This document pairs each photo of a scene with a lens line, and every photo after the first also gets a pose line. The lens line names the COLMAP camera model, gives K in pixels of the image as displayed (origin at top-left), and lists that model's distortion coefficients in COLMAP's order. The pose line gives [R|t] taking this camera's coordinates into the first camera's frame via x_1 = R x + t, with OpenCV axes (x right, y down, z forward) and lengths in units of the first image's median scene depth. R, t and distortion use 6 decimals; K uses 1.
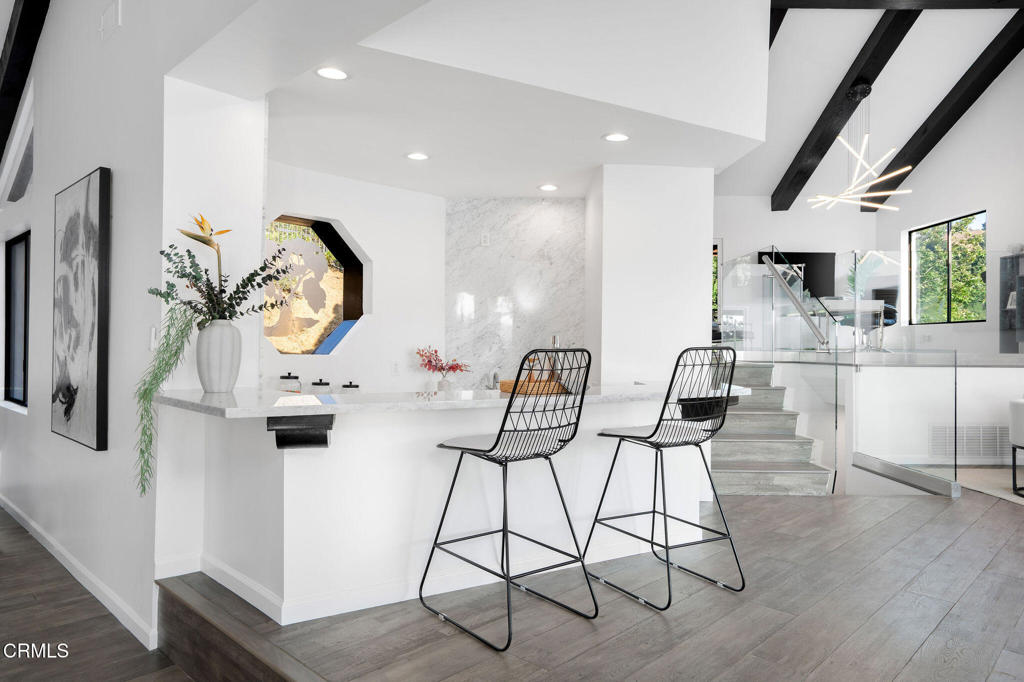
lens RADIAL K [[670.9, 0, 508.3], [0, 670.9, 346.2], [0, 0, 1]] dist [0.021432, -0.001912]
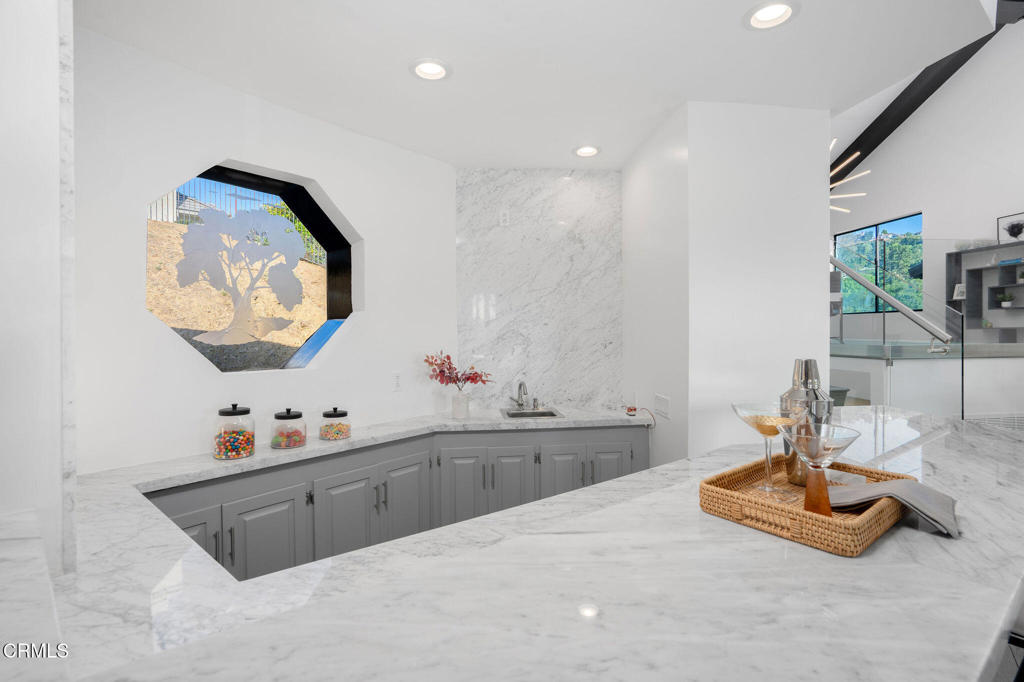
lens RADIAL K [[480.7, 0, 512.9], [0, 480.7, 338.1], [0, 0, 1]] dist [-0.013344, 0.000669]
pose [[0.995809, -0.017063, 0.089847, -0.079372], [0.015884, 0.999778, 0.013821, -0.020559], [-0.090063, -0.012336, 0.995860, 0.412870]]
